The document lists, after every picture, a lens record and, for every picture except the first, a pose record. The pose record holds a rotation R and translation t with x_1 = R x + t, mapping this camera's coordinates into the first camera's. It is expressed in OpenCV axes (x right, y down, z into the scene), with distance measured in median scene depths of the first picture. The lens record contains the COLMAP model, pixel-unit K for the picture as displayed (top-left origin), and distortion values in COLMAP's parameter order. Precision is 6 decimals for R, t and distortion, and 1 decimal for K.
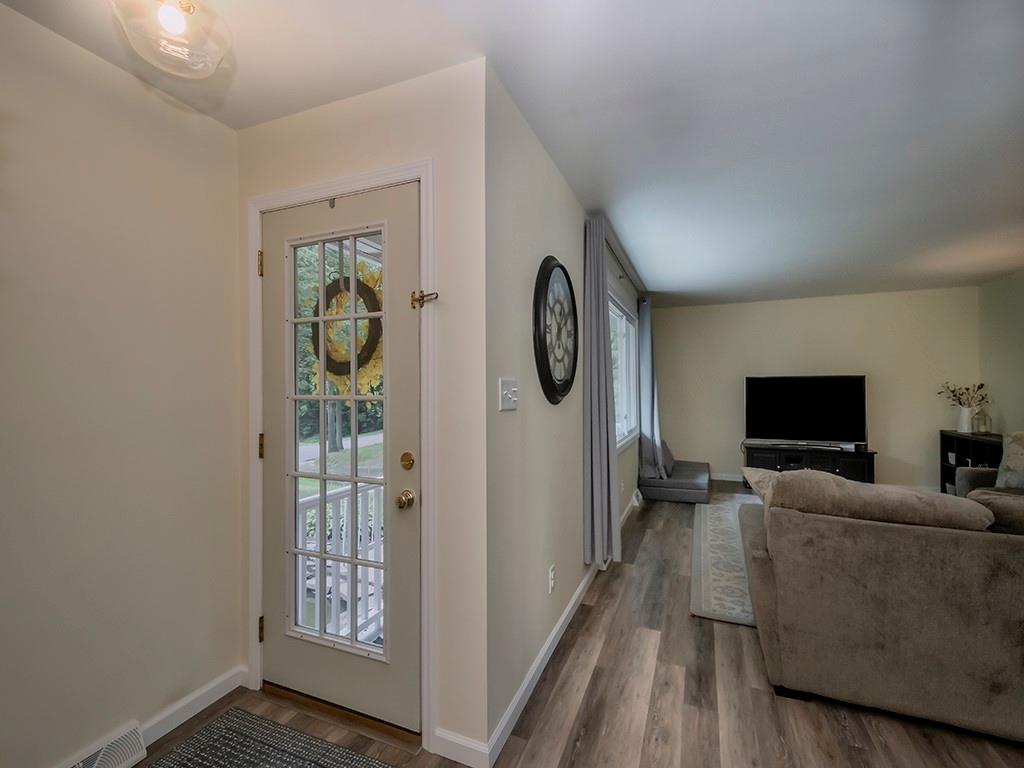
lens RADIAL K [[446.9, 0, 522.8], [0, 446.9, 386.4], [0, 0, 1]] dist [0.021780, -0.009974]
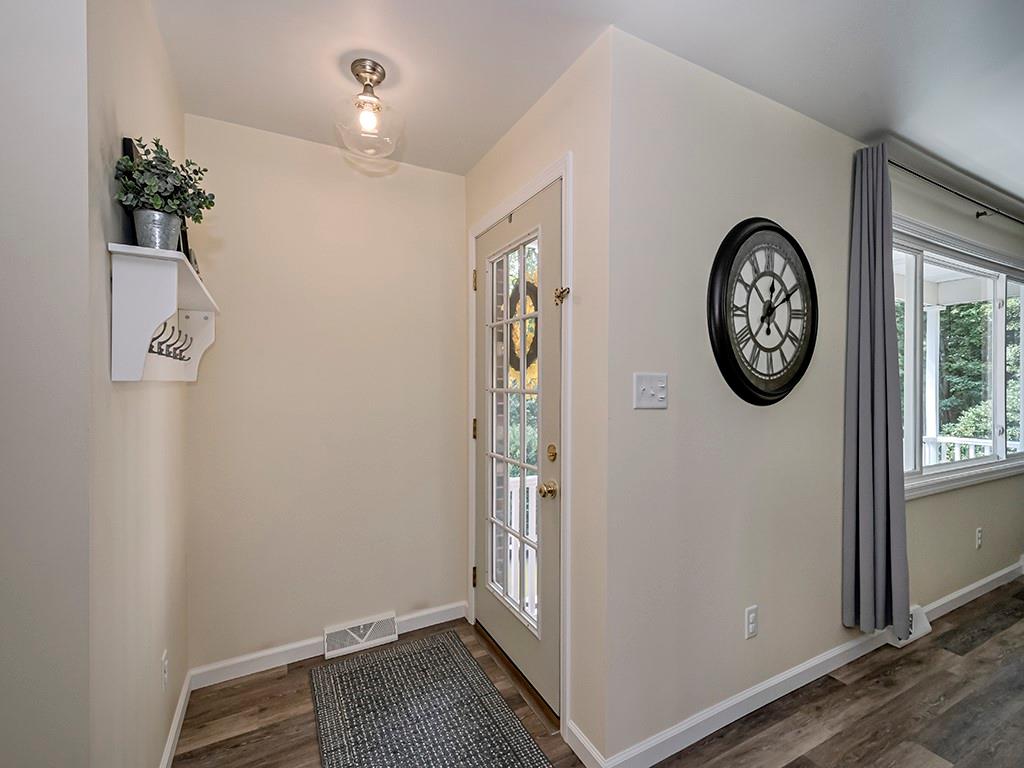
lens RADIAL K [[460.5, 0, 512.0], [0, 460.5, 384.0], [0, 0, 1]] dist [0.002680, -0.000037]
pose [[0.760634, 0.011766, -0.649074, 0.280337], [-0.006582, 0.999924, 0.010413, -0.002854], [0.649147, -0.003649, 0.760654, 0.100730]]
